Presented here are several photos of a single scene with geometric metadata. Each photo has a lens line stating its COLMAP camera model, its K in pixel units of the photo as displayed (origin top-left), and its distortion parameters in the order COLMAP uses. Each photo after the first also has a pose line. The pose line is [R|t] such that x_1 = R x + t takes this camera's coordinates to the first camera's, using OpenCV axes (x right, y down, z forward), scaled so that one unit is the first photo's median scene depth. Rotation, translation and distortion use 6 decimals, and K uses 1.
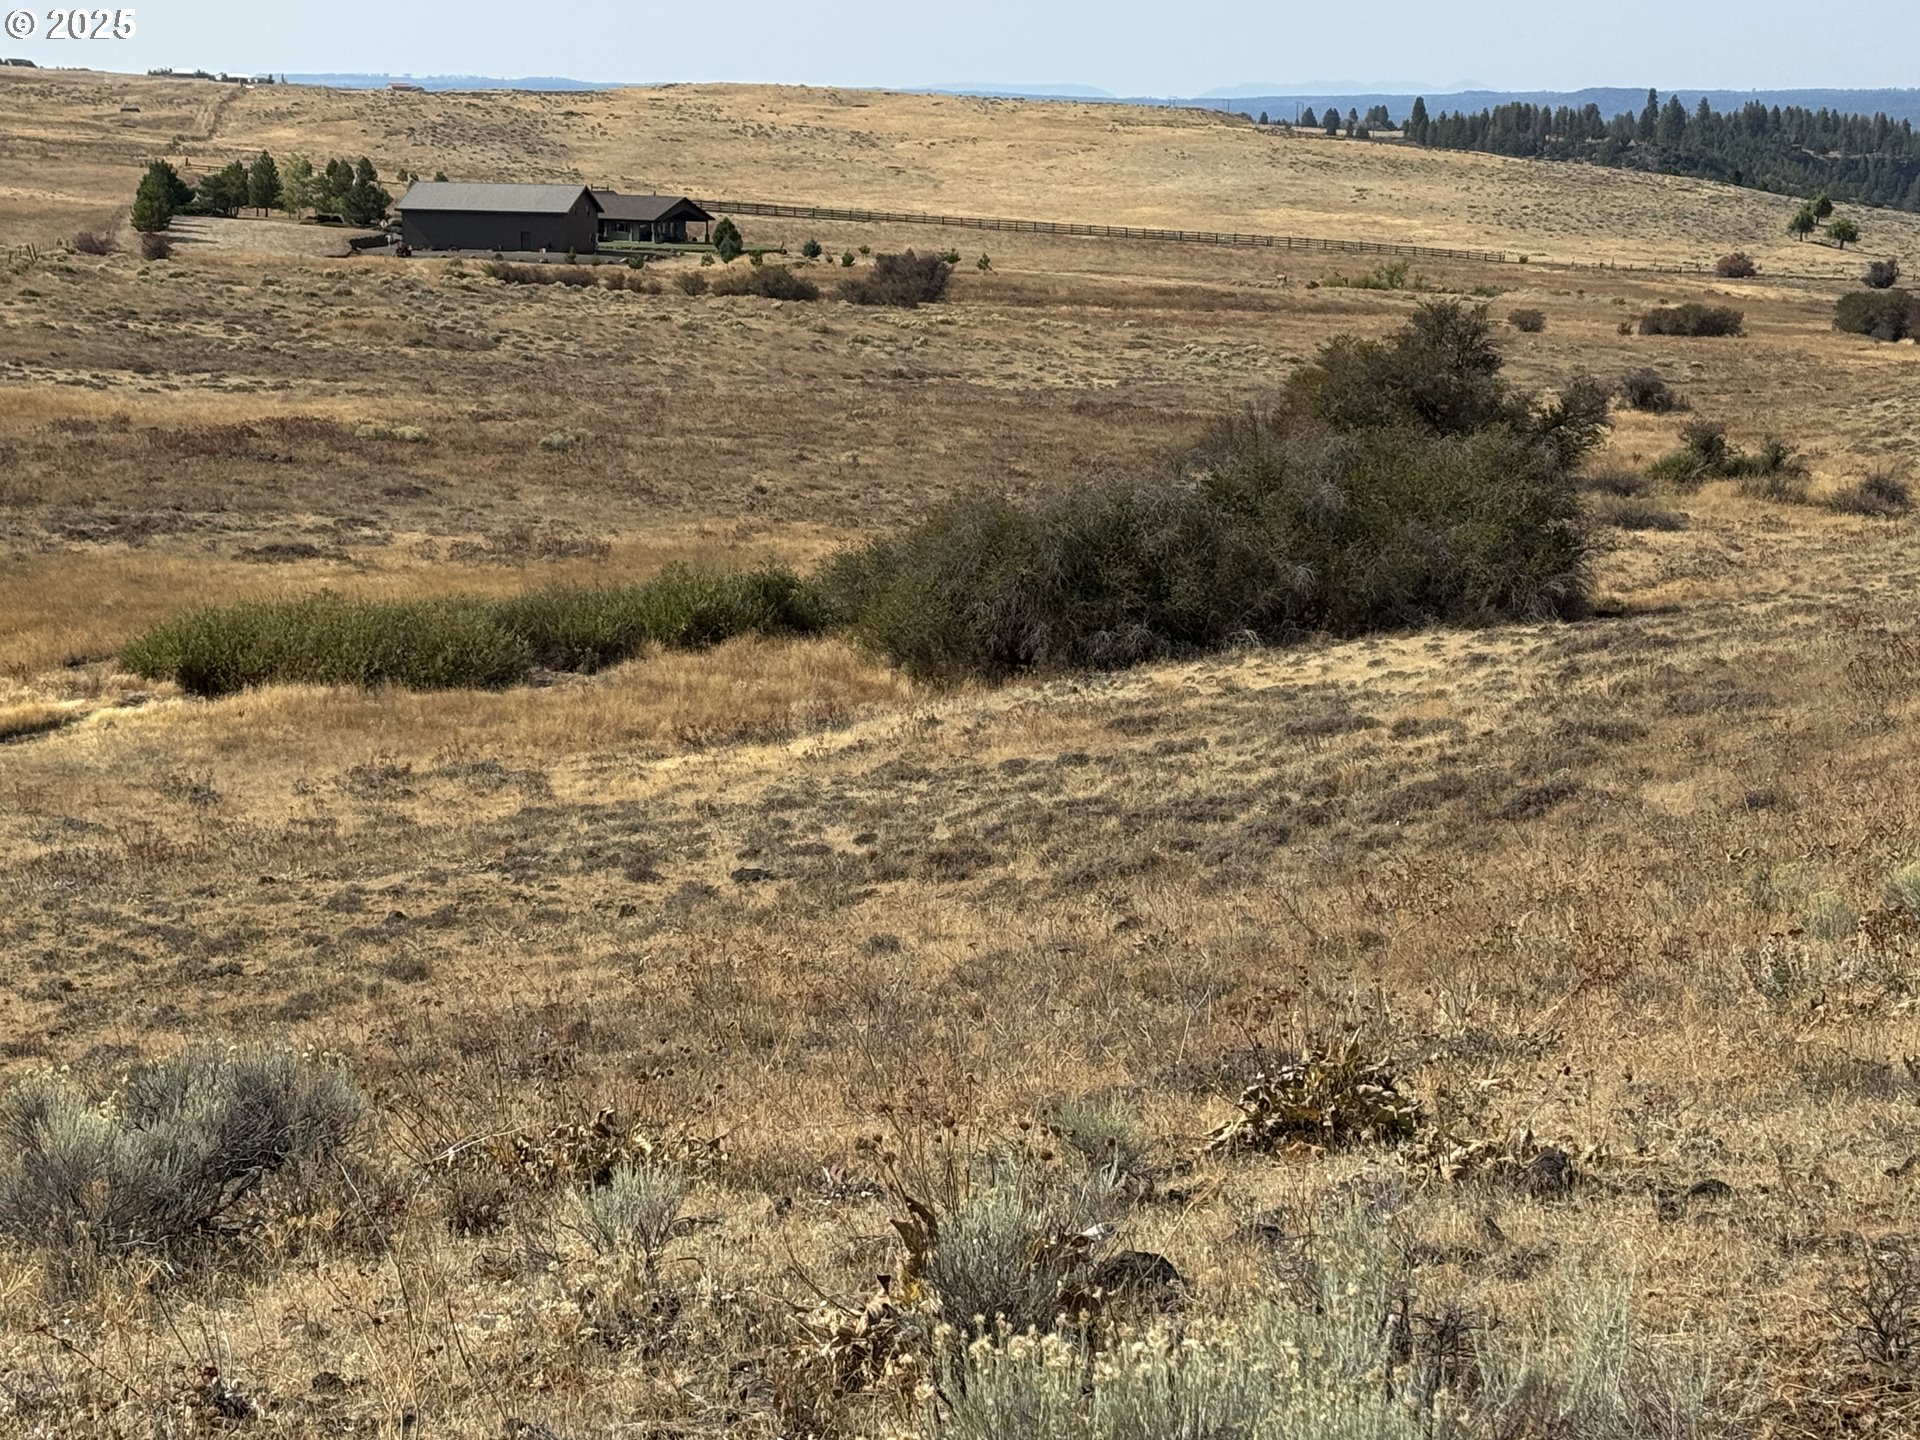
lens RADIAL K [[8490.3, 0, 966.8], [0, 8490.3, 712.3], [0, 0, 1]] dist [0.634665, 0.000000]
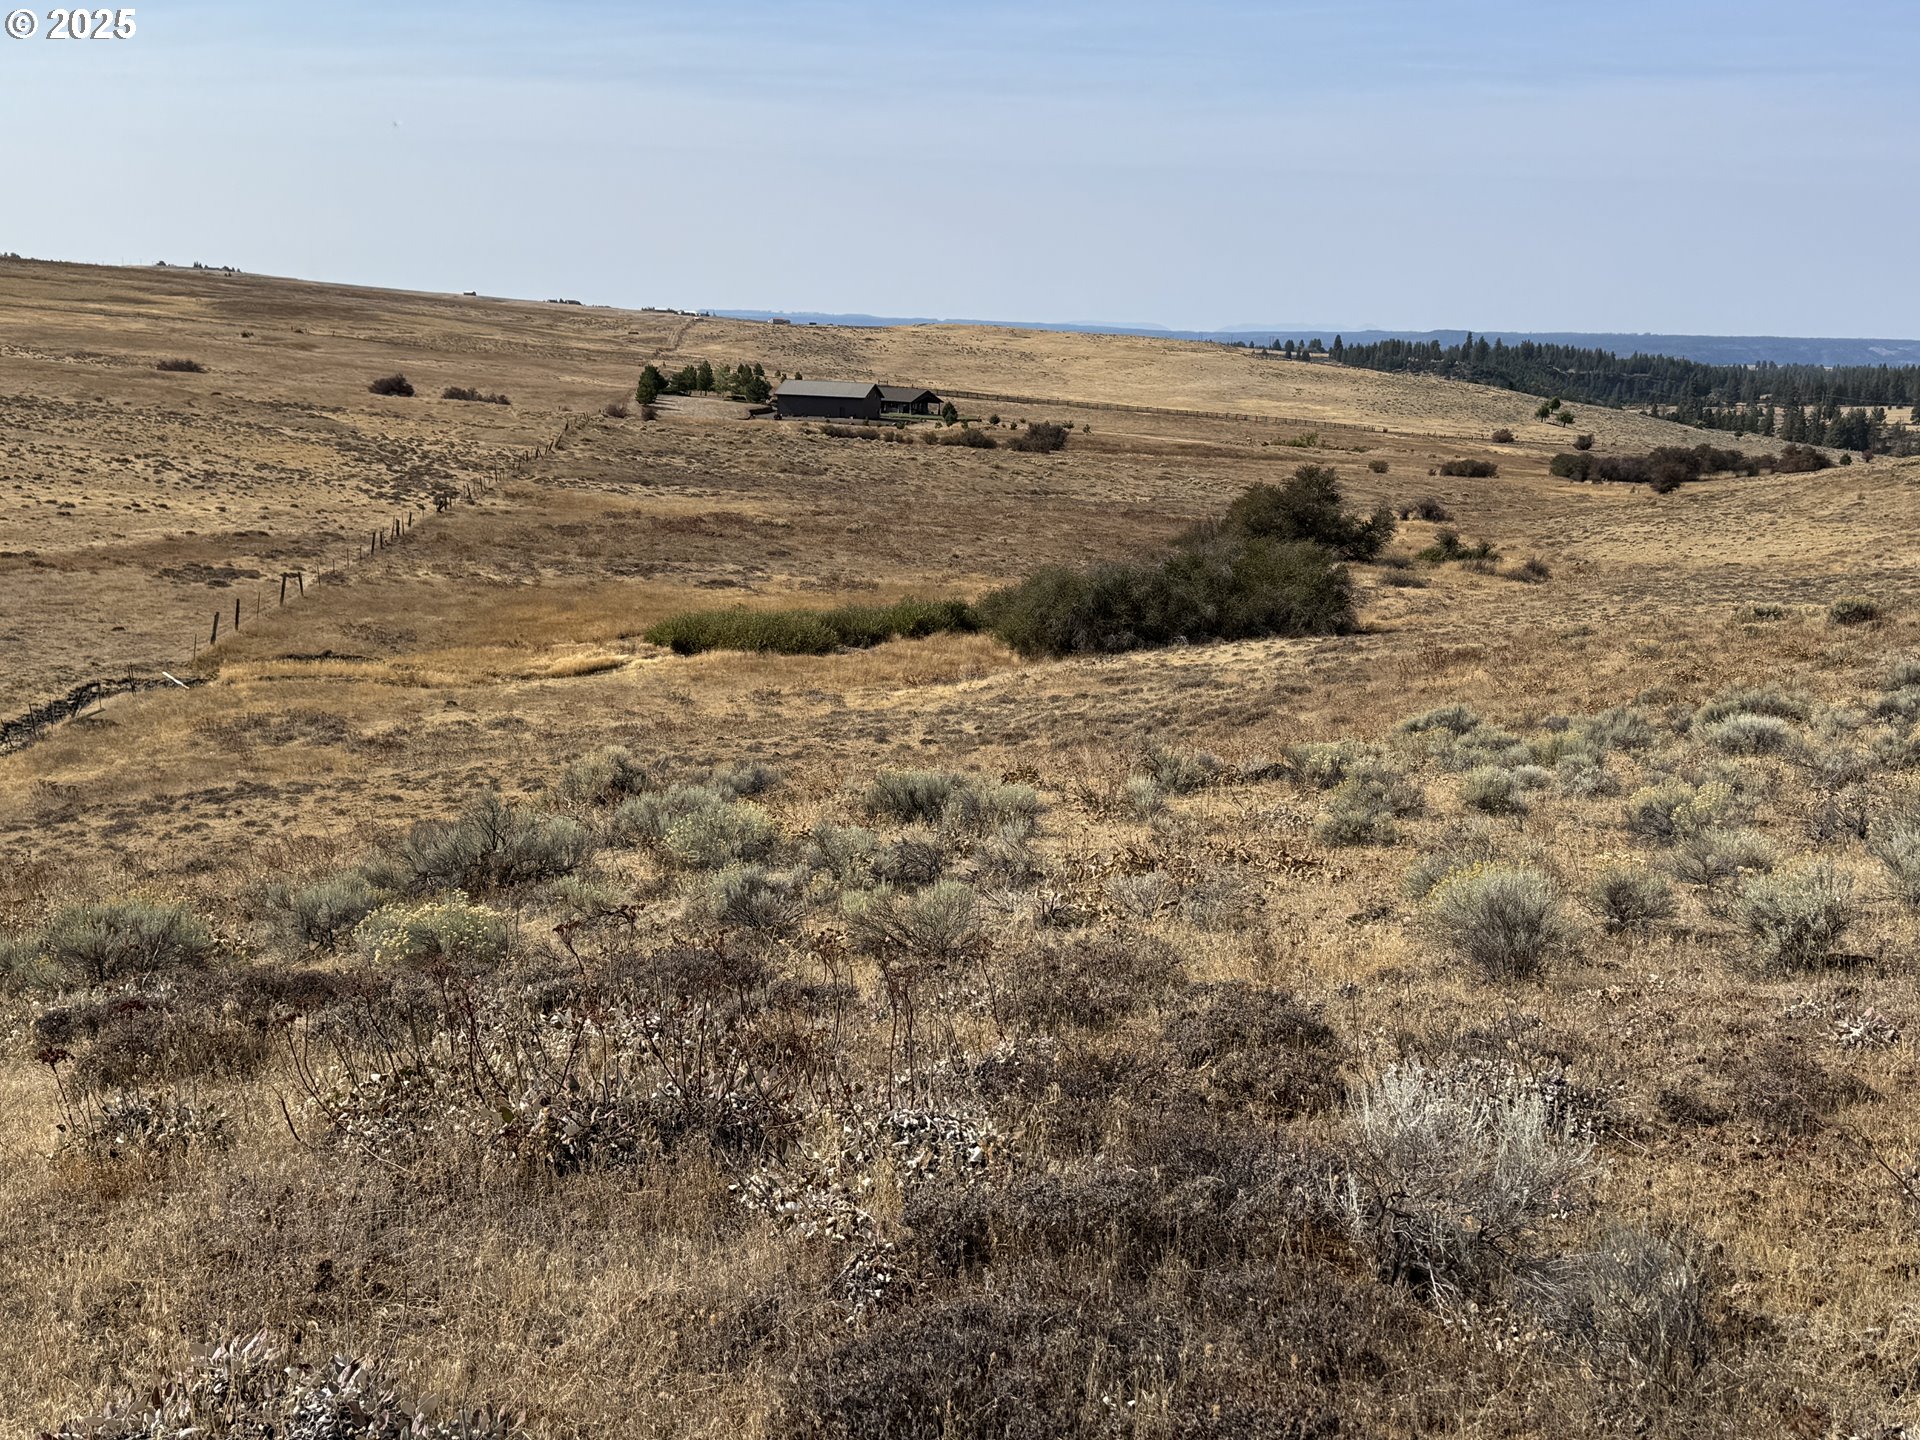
lens RADIAL K [[7049.7, 0, 958.1], [0, 7049.7, 732.9], [0, 0, 1]] dist [0.780939, 0.000000]
pose [[0.999012, 0.027626, -0.034801, 0.034046], [-0.027226, 0.999558, 0.011941, -0.004414], [0.035115, -0.010981, 0.999323, -0.633545]]
